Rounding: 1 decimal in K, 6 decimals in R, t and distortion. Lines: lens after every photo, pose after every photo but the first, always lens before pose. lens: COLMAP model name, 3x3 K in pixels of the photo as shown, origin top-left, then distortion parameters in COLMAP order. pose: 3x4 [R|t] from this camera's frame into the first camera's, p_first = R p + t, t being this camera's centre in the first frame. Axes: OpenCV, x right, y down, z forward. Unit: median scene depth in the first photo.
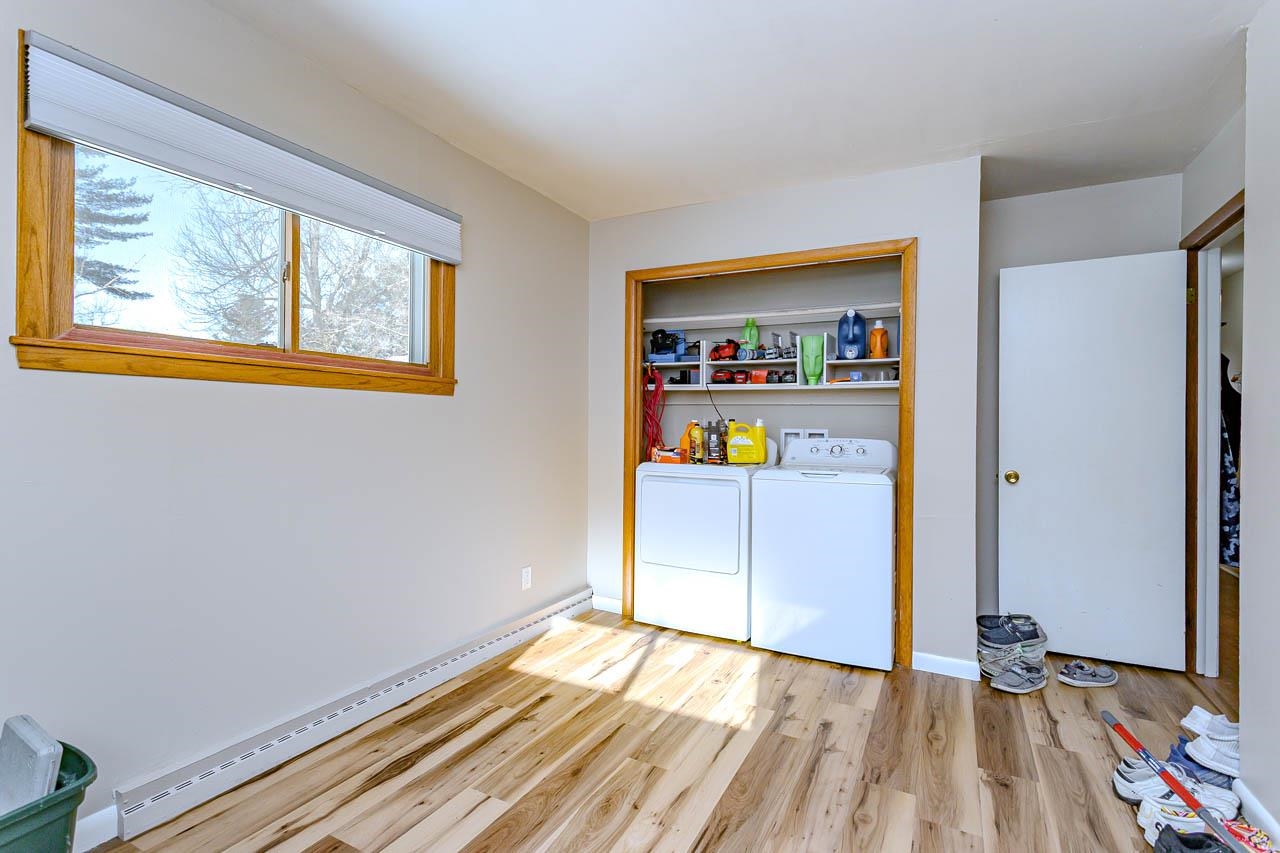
lens RADIAL K [[604.9, 0, 633.3], [0, 604.9, 428.7], [0, 0, 1]] dist [0.001172, 0.000282]
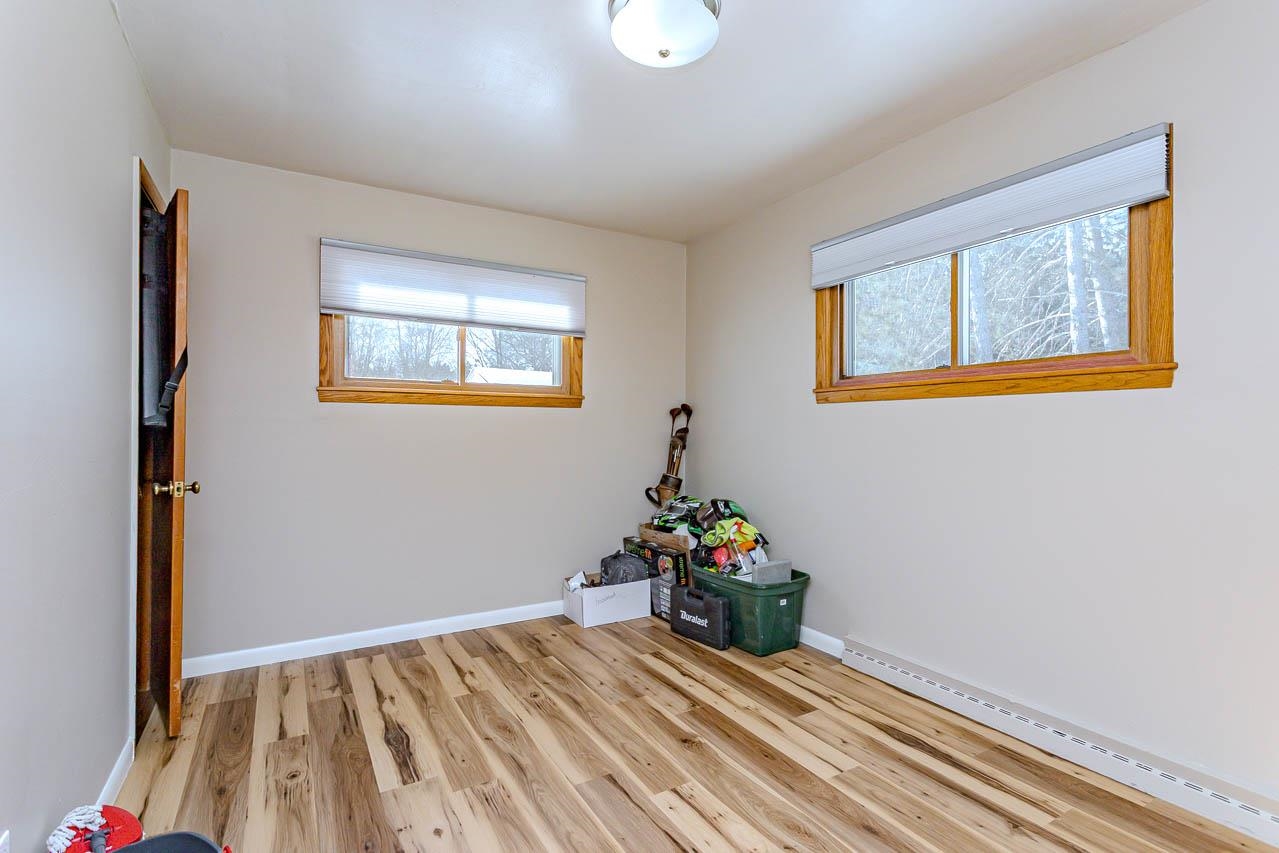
lens RADIAL K [[604.4, 0, 639.9], [0, 604.4, 425.6], [0, 0, 1]] dist [0.001172, 0.000282]
pose [[-0.524470, -0.012724, -0.851334, 0.775905], [-0.010960, 0.999906, -0.008193, 0.001301], [0.851358, 0.005033, -0.524560, 1.106223]]
